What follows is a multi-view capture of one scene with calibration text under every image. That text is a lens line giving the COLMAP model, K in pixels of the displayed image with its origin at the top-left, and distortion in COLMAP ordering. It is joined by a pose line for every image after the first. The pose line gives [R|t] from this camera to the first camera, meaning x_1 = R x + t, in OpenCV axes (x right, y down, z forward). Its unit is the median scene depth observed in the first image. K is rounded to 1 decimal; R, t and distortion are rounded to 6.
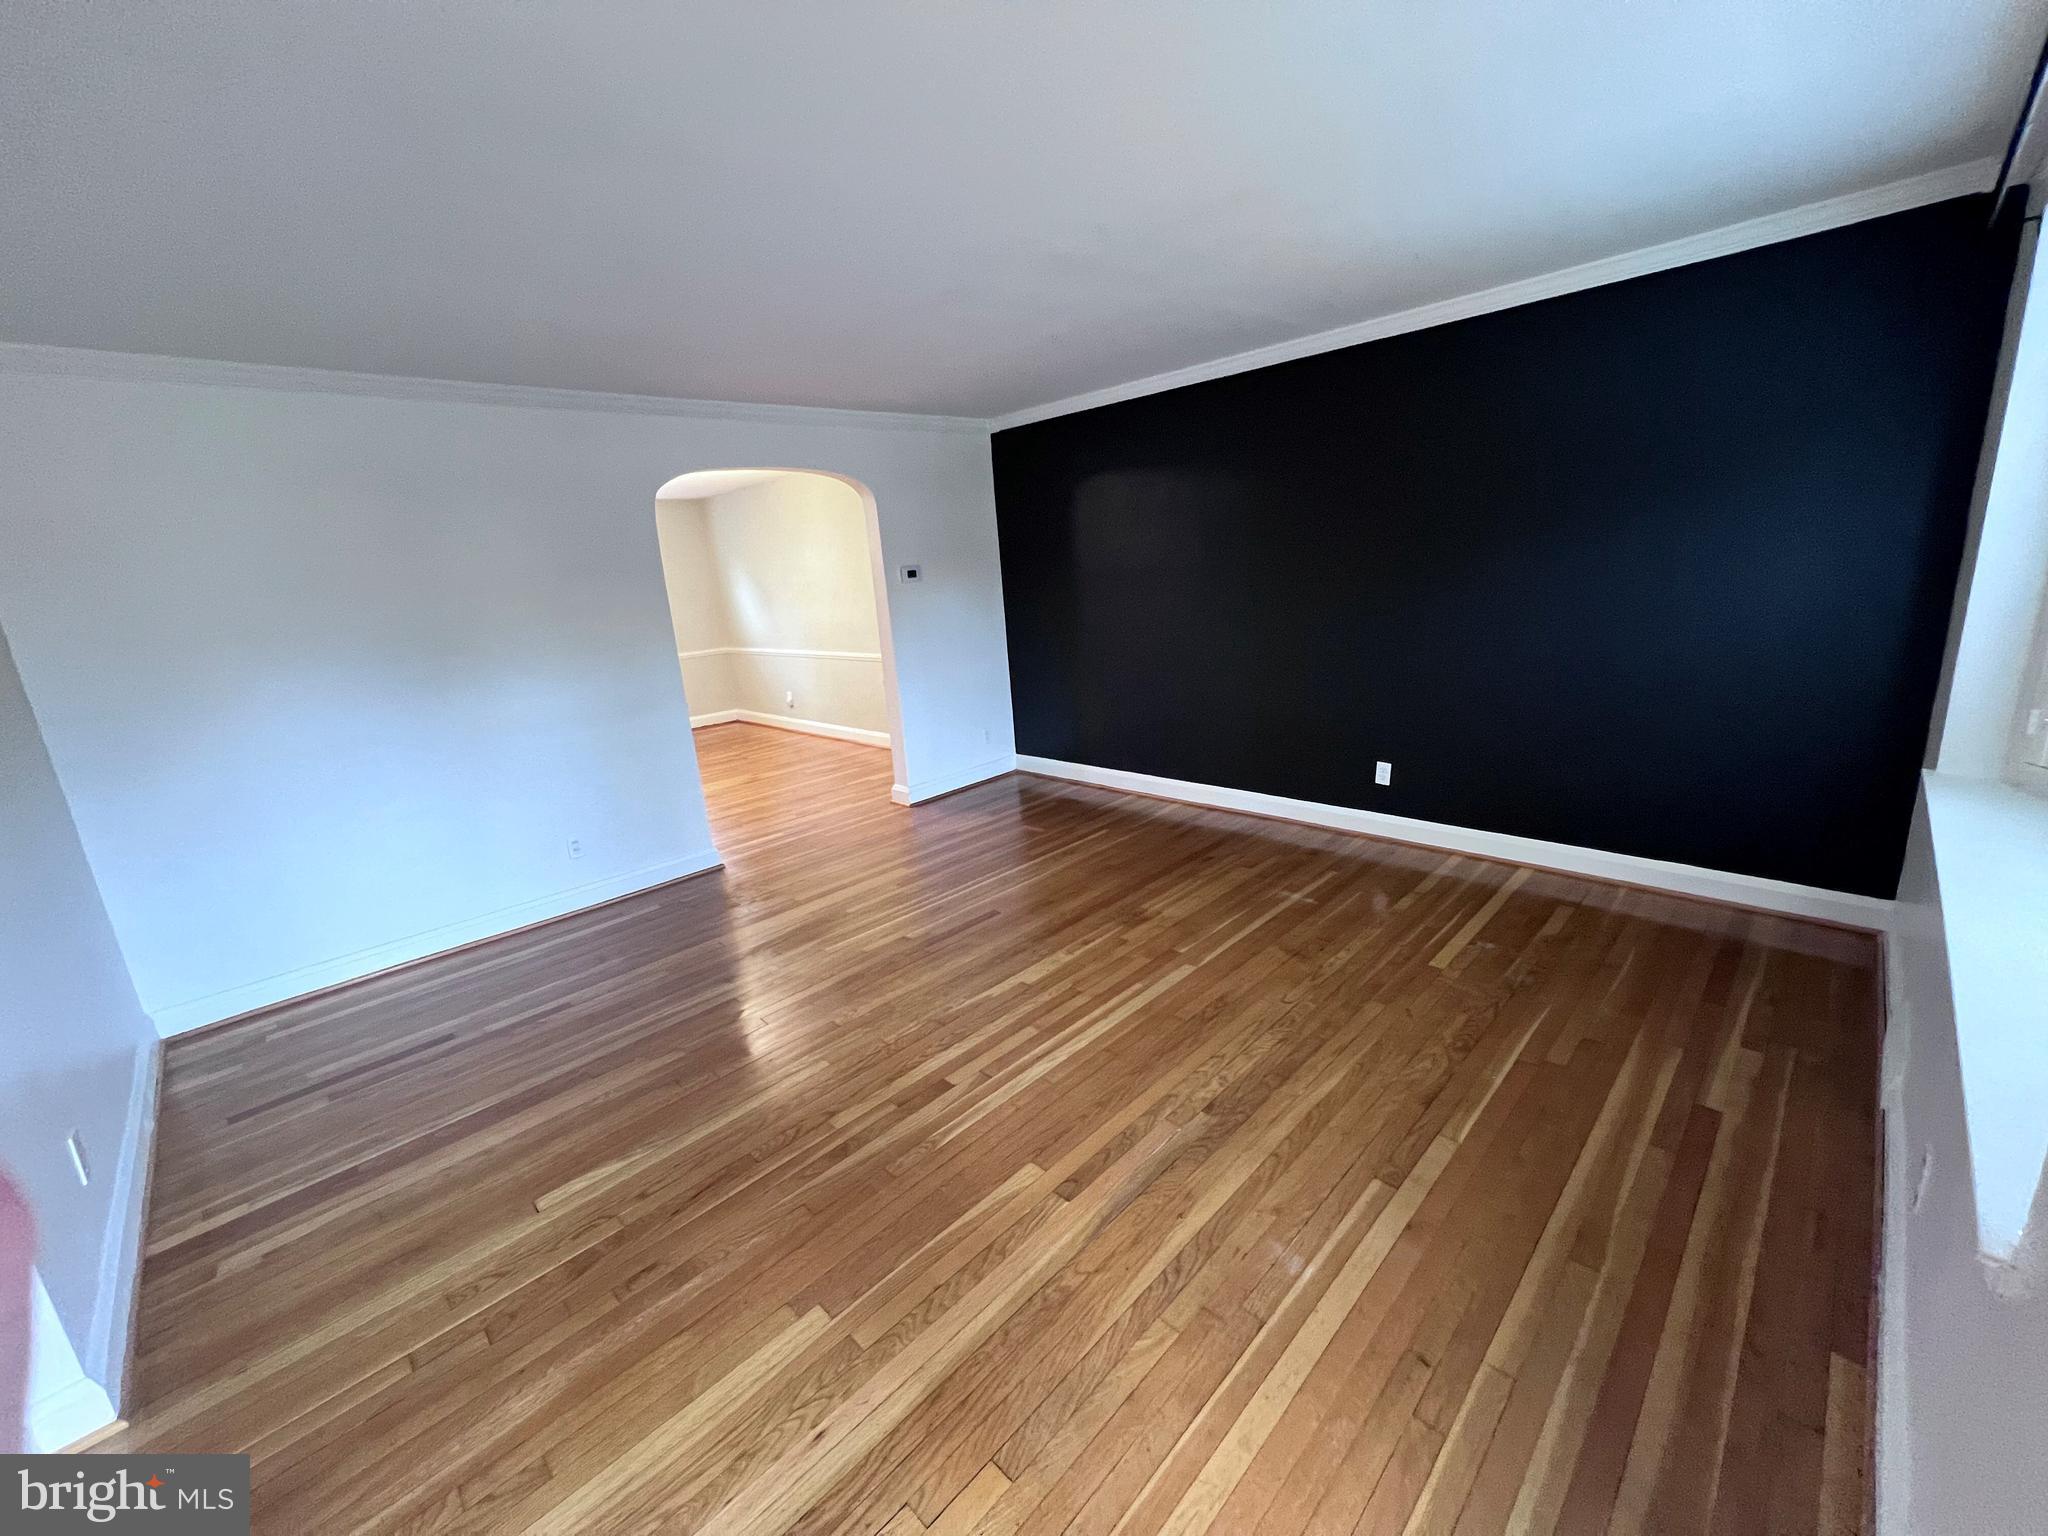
lens RADIAL K [[817.0, 0, 1024.8], [0, 817.0, 761.7], [0, 0, 1]] dist [0.000272, 0.000023]
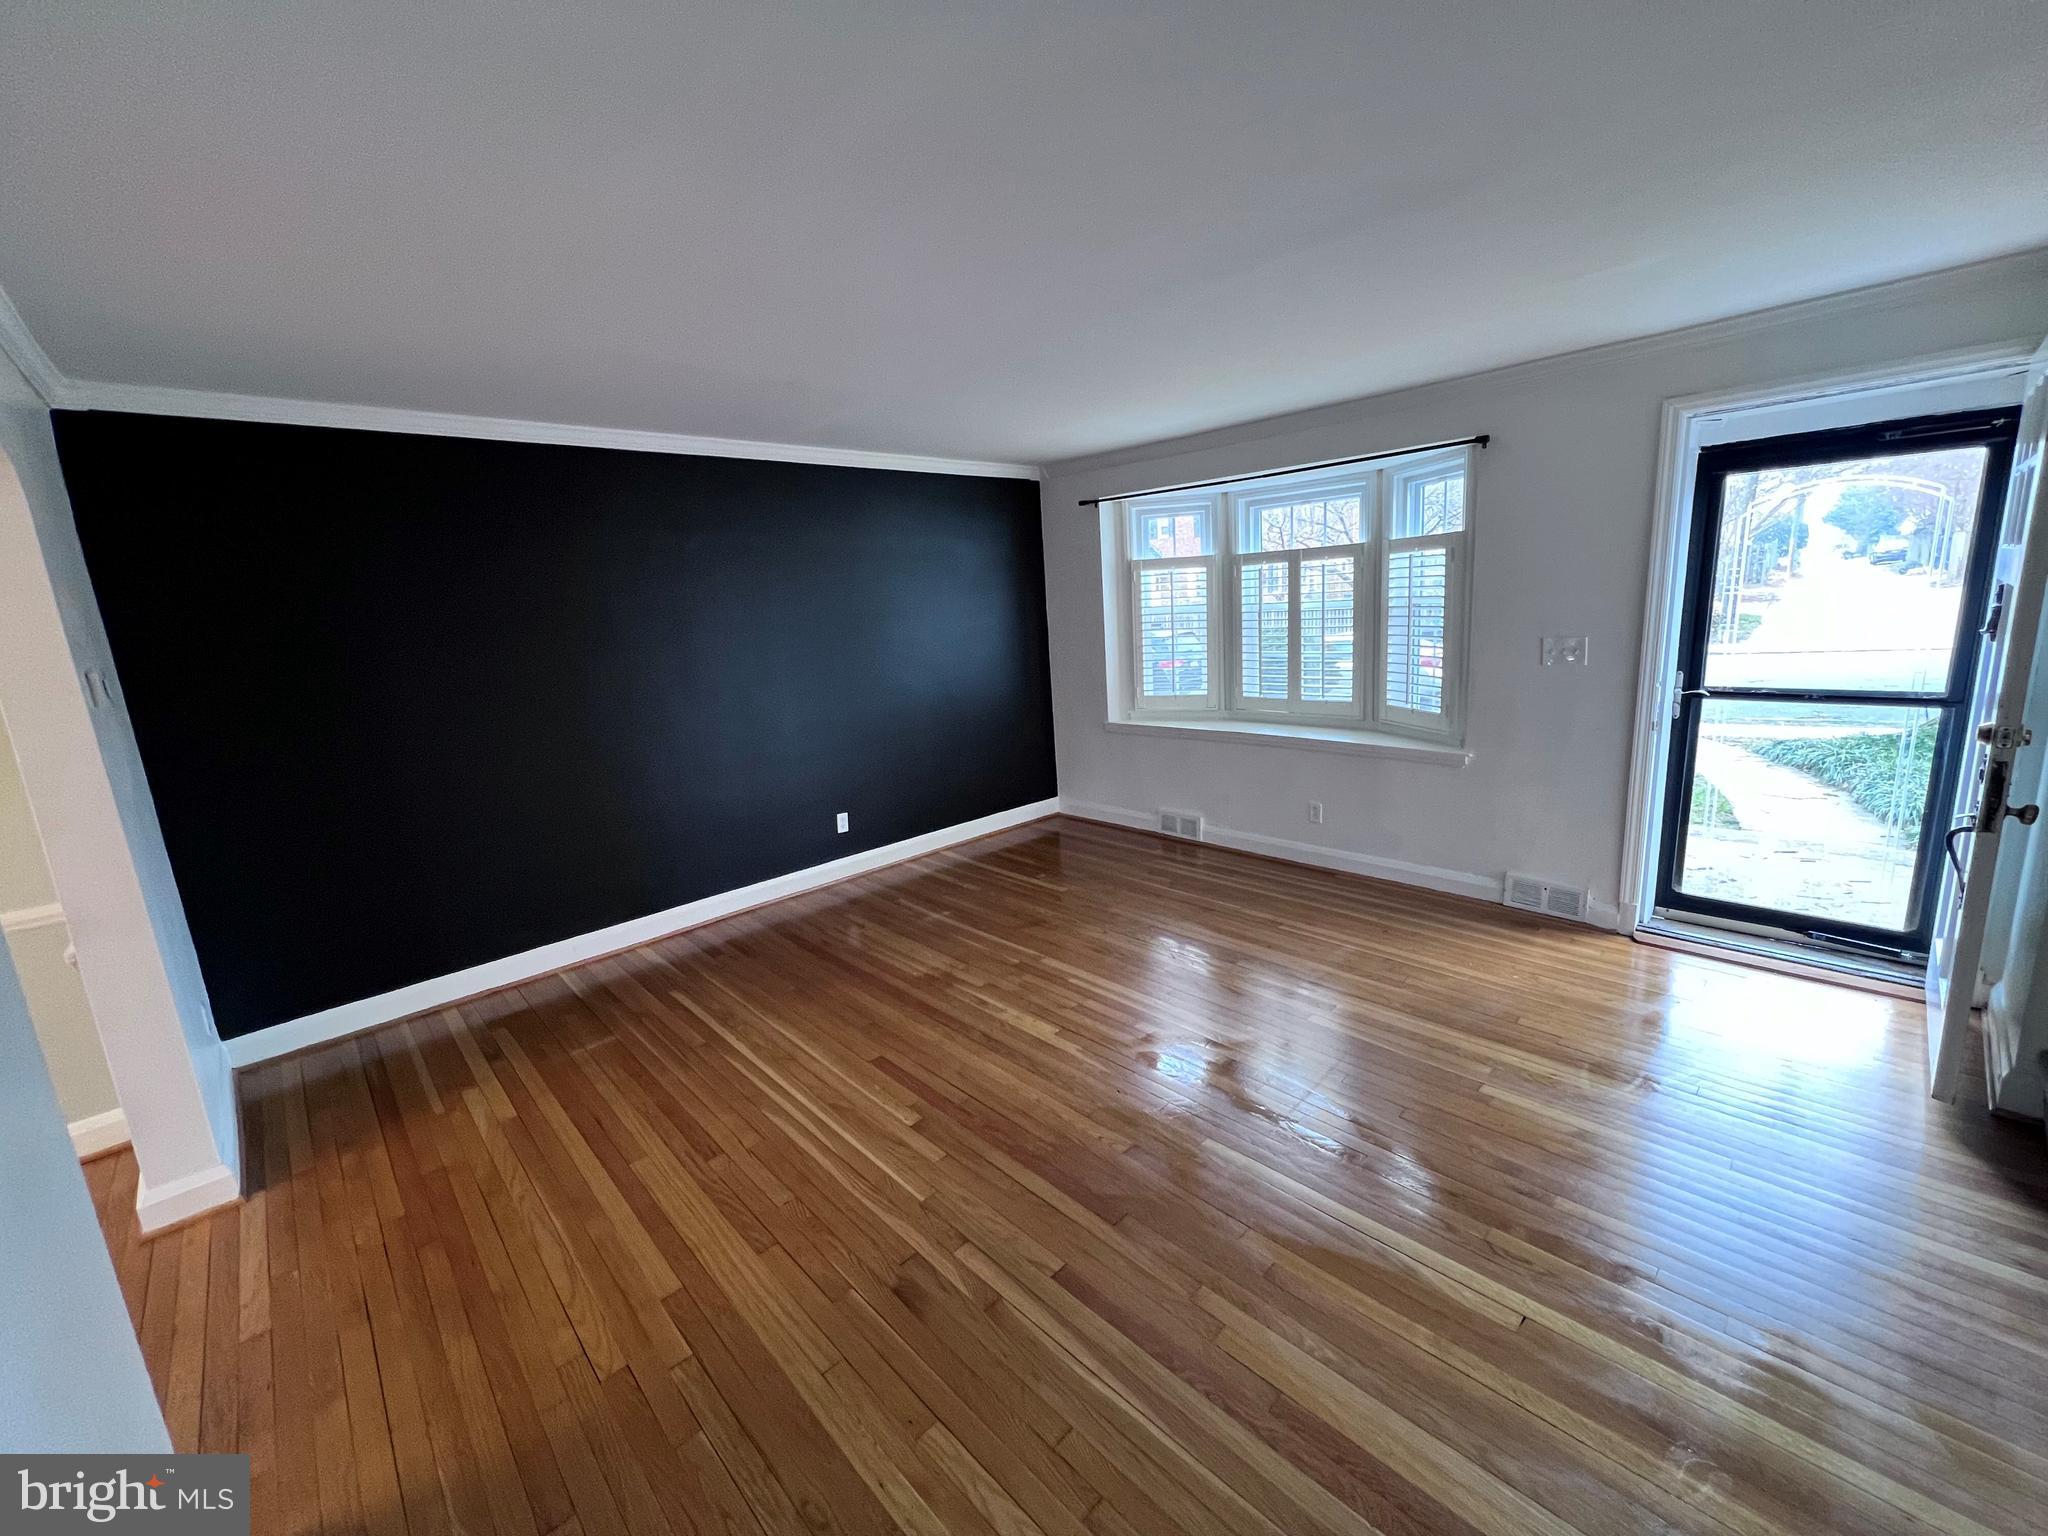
lens RADIAL K [[817.0, 0, 1024.8], [0, 817.0, 761.7], [0, 0, 1]] dist [0.000272, 0.000023]
pose [[0.018798, -0.125224, 0.991950, -0.788510], [0.295898, 0.948378, 0.114117, -0.139159], [-0.955035, 0.291371, 0.054881, 0.736661]]
